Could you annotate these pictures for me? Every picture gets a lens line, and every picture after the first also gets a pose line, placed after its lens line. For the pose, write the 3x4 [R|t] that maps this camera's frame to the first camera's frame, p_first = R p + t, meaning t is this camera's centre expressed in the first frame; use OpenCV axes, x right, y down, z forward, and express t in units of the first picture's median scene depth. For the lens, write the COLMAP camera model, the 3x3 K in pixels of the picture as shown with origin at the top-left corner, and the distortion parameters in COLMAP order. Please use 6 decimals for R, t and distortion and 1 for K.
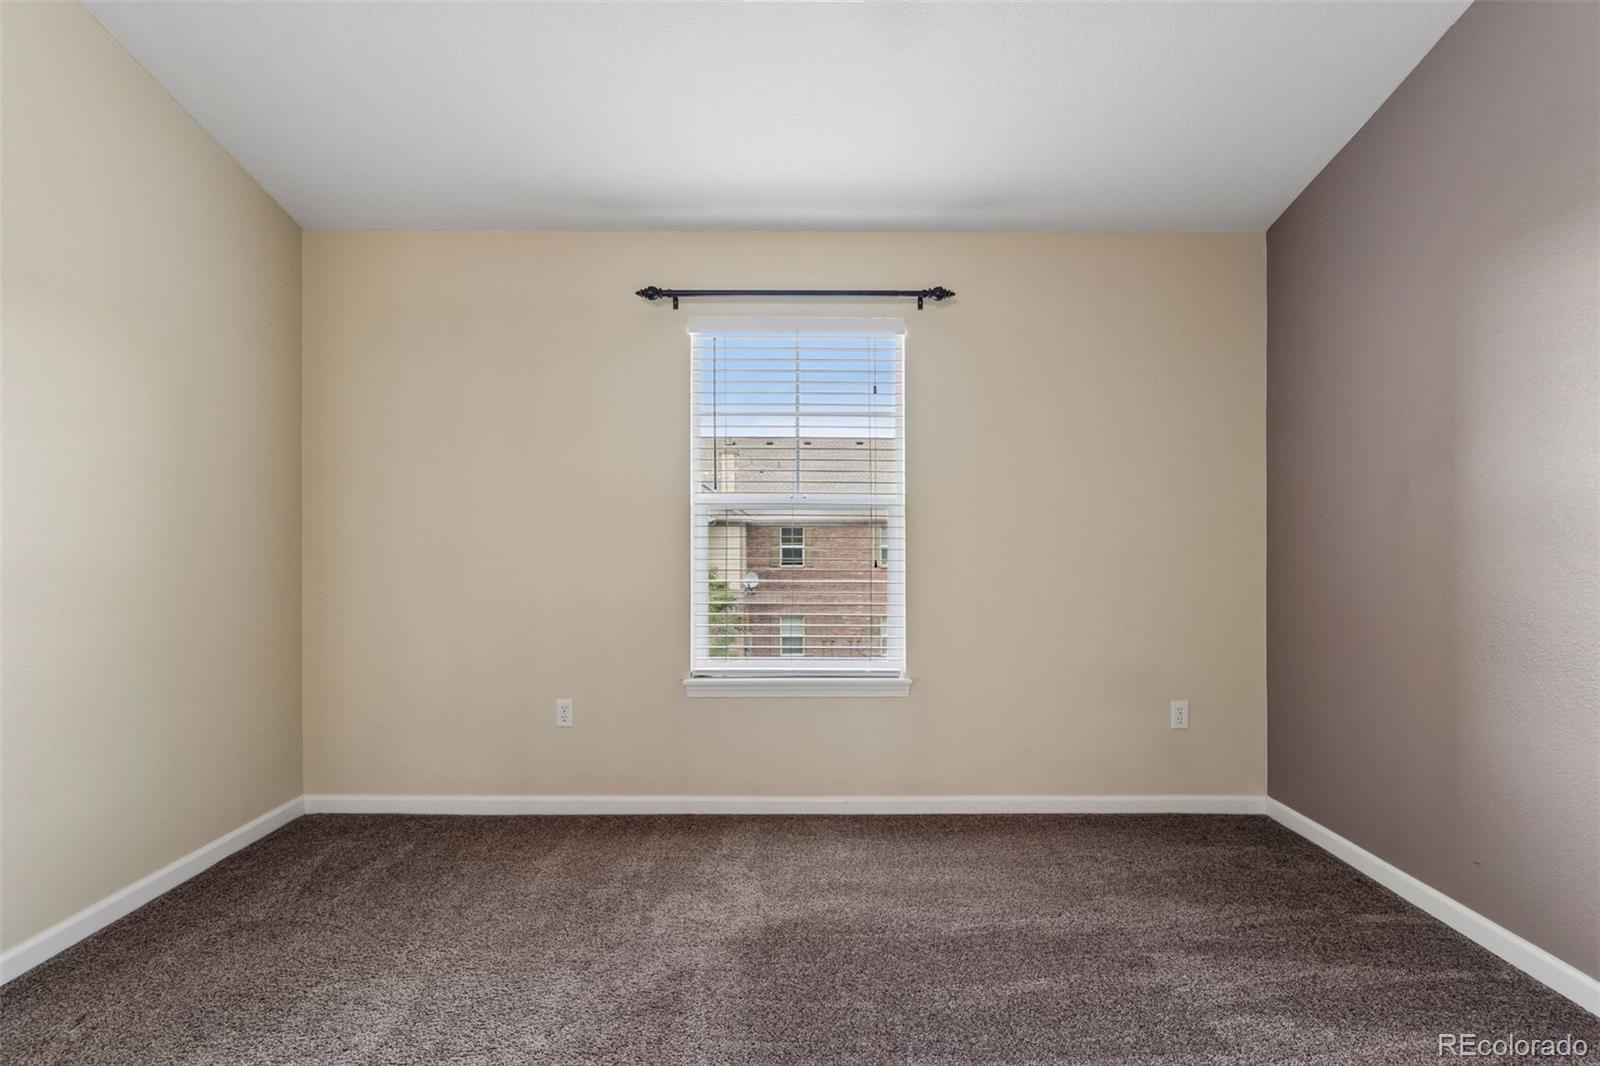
lens RADIAL K [[737.0, 0, 803.7], [0, 737.0, 533.7], [0, 0, 1]] dist [0.001683, 0.000227]
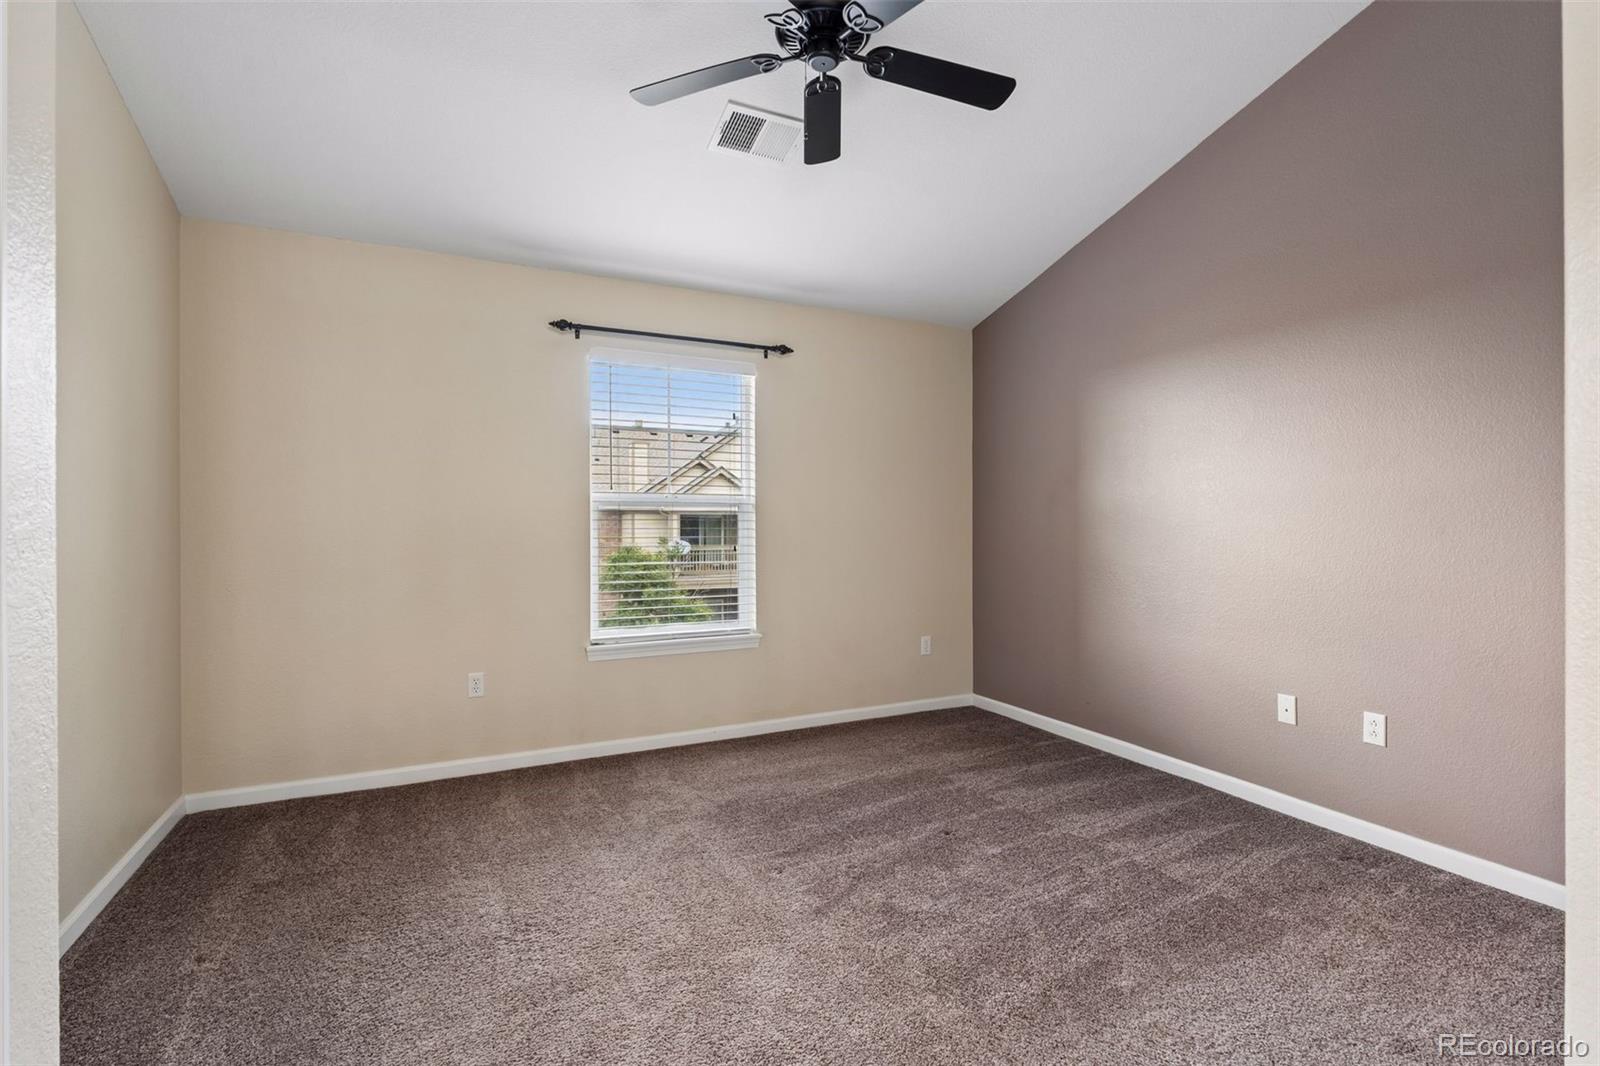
lens RADIAL K [[737.0, 0, 807.9], [0, 737.0, 525.1], [0, 0, 1]] dist [0.001683, 0.000227]
pose [[0.897937, -0.003427, 0.440110, -0.399230], [0.003680, 0.999993, 0.000279, -0.000855], [-0.440108, 0.001369, 0.897944, -0.263831]]
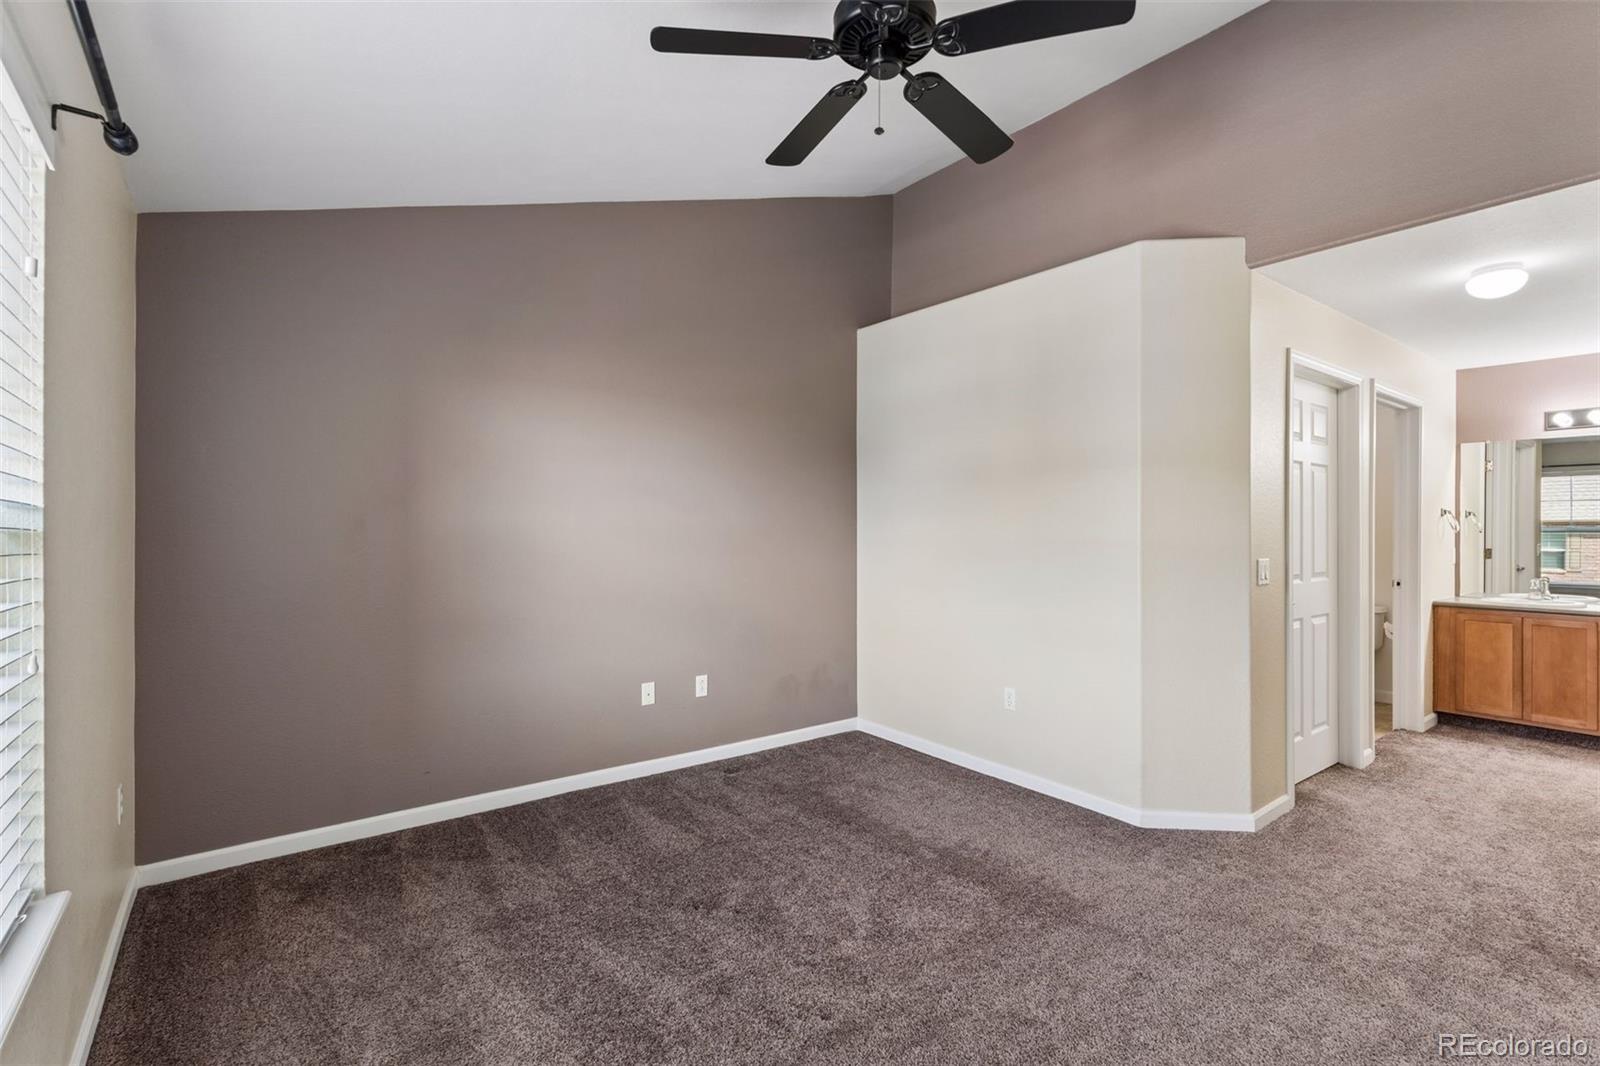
lens RADIAL K [[737.0, 0, 803.7], [0, 737.0, 528.5], [0, 0, 1]] dist [0.001683, 0.000227]
pose [[-0.604249, -0.000374, 0.796795, -0.580044], [0.003257, 0.999990, 0.002939, -0.043531], [-0.796789, 0.004371, -0.604242, 0.982481]]
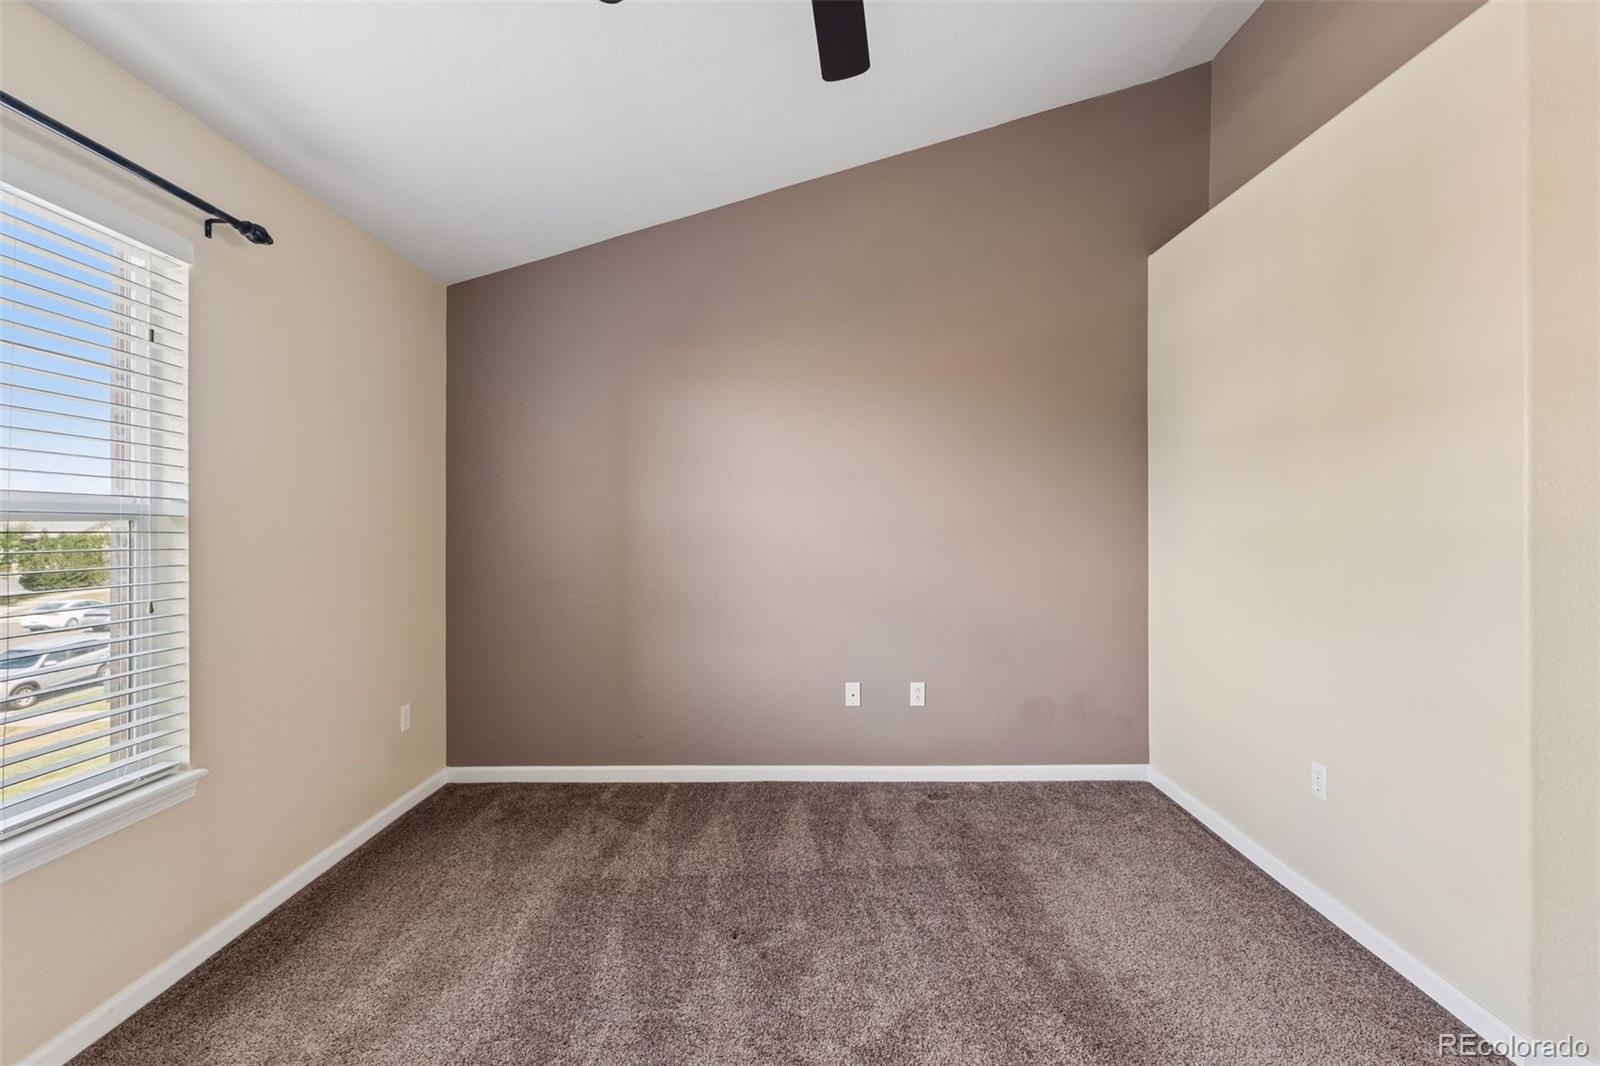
lens RADIAL K [[737.0, 0, 801.9], [0, 737.0, 523.7], [0, 0, 1]] dist [0.001683, 0.000227]
pose [[-0.001657, -0.002069, 0.999996, -0.593752], [0.005776, 0.999981, 0.002078, -0.032721], [-0.999982, 0.005780, -0.001645, 0.475112]]
